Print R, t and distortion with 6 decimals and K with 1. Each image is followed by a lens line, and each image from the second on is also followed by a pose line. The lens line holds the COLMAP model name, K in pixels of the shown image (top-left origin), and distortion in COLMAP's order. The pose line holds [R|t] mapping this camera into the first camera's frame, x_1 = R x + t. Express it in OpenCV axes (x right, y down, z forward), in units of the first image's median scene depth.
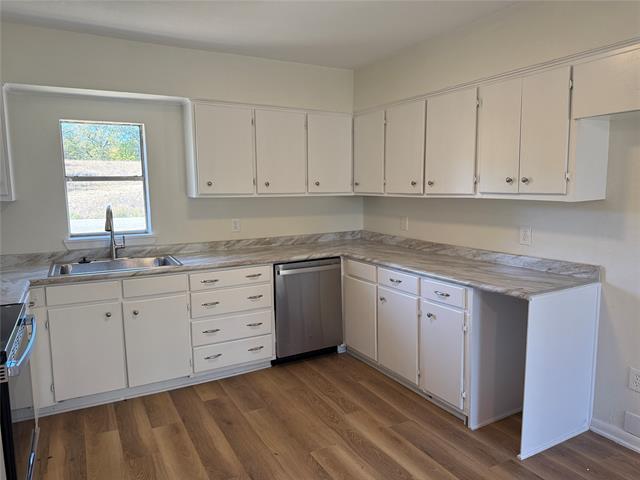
lens RADIAL K [[441.6, 0, 326.9], [0, 441.6, 241.1], [0, 0, 1]] dist [0.005618, -0.033553]
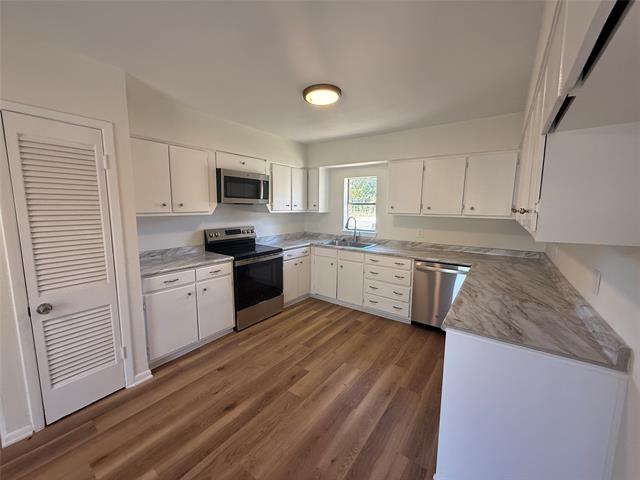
lens RADIAL K [[254.1, 0, 322.1], [0, 254.1, 239.7], [0, 0, 1]] dist [-0.002973, 0.001048]
pose [[0.424982, 0.134773, -0.895113, 0.620496], [-0.124740, 0.988139, 0.089556, -0.066620], [0.896566, 0.073597, 0.436753, 0.362867]]
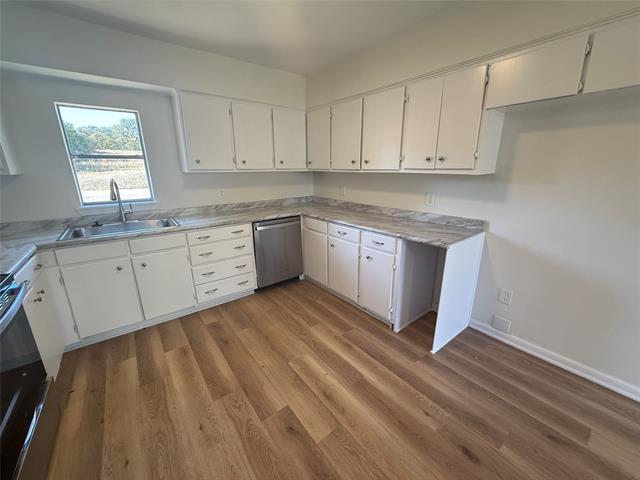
lens RADIAL K [[254.1, 0, 319.2], [0, 254.1, 238.3], [0, 0, 1]] dist [-0.002973, 0.001048]
pose [[0.989483, -0.035440, 0.140240, -0.032590], [0.014503, 0.988943, 0.147588, -0.014308], [-0.143920, -0.144002, 0.979056, 0.220960]]
